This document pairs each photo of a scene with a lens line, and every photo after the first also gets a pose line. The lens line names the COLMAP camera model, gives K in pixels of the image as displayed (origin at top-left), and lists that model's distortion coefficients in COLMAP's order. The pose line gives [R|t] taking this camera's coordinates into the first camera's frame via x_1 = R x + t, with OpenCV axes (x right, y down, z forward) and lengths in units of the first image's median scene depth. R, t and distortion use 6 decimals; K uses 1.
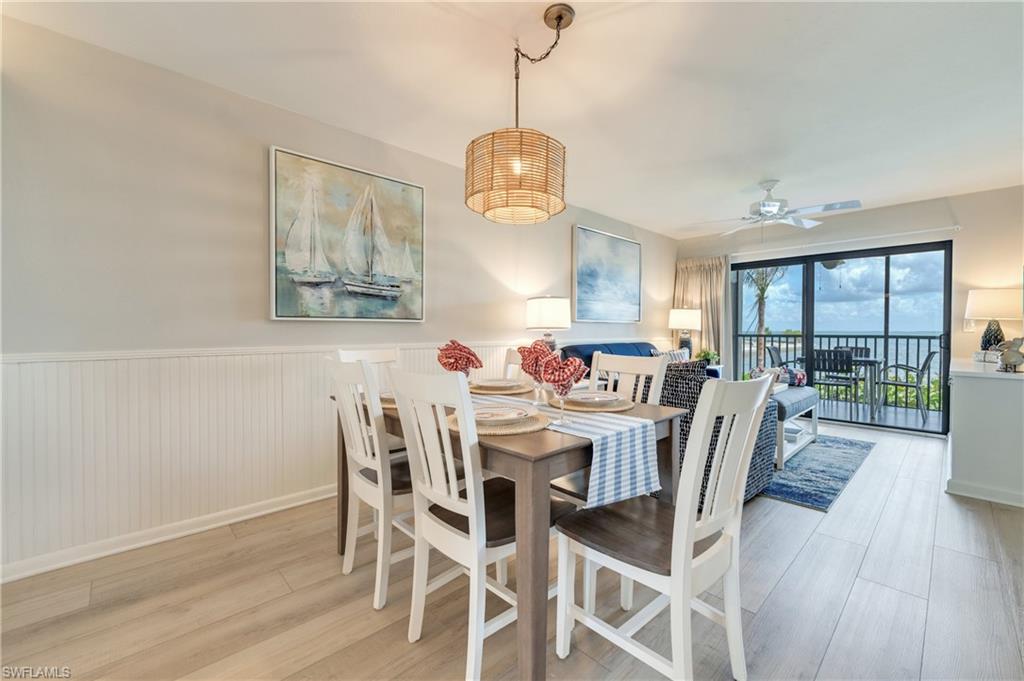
lens RADIAL K [[419.5, 0, 518.5], [0, 419.5, 336.5], [0, 0, 1]] dist [0.000548, -0.000153]
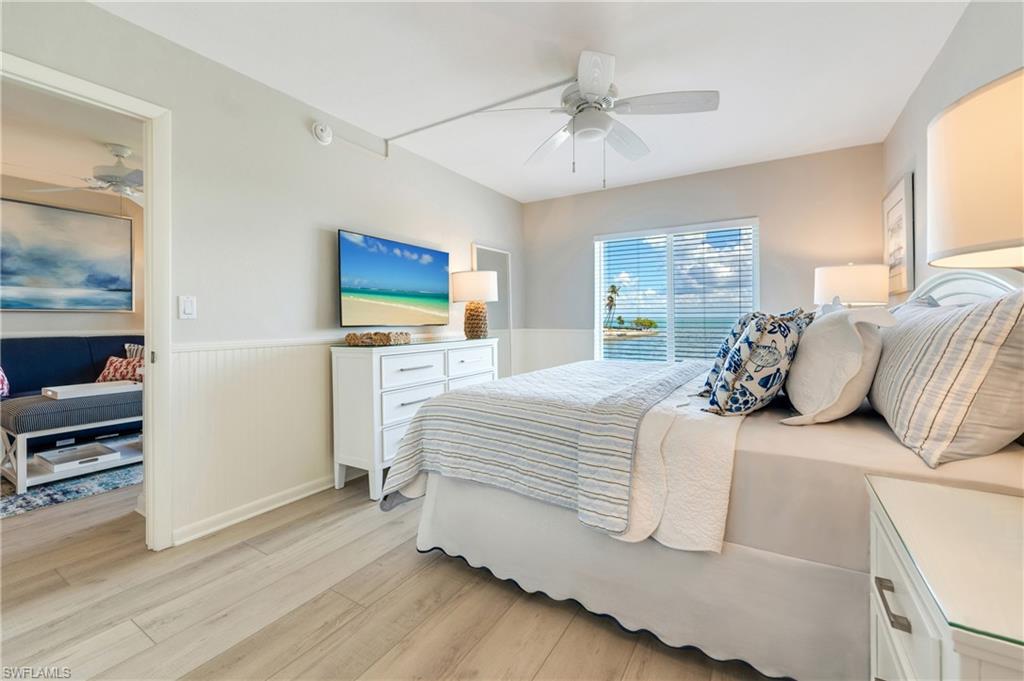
lens RADIAL K [[426.4, 0, 509.4], [0, 426.4, 318.0], [0, 0, 1]] dist [0.001084, 0.000118]
pose [[0.969059, -0.004513, 0.246789, 1.057702], [0.009054, 0.999810, -0.017265, 0.001035], [-0.246664, 0.018965, 0.968915, -0.026517]]
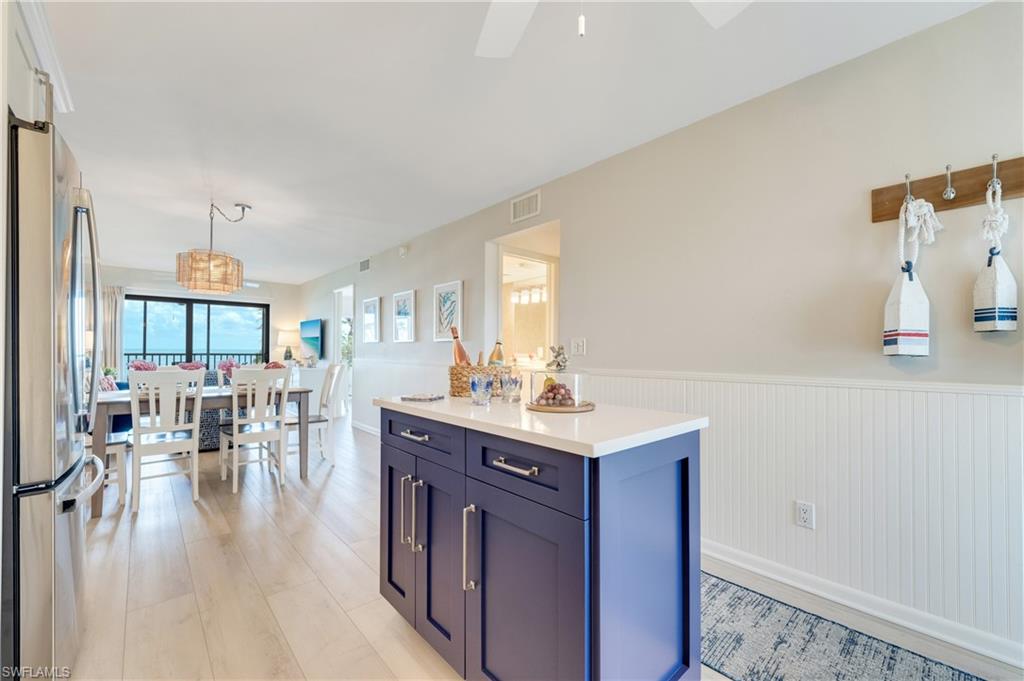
lens RADIAL K [[415.8, 0, 510.1], [0, 415.8, 351.2], [0, 0, 1]] dist [0.013765, 0.000029]
pose [[0.039023, 0.001759, 0.999237, -0.879175], [0.006925, 0.999974, -0.002031, 0.000400], [-0.999214, 0.006999, 0.039010, -0.196364]]
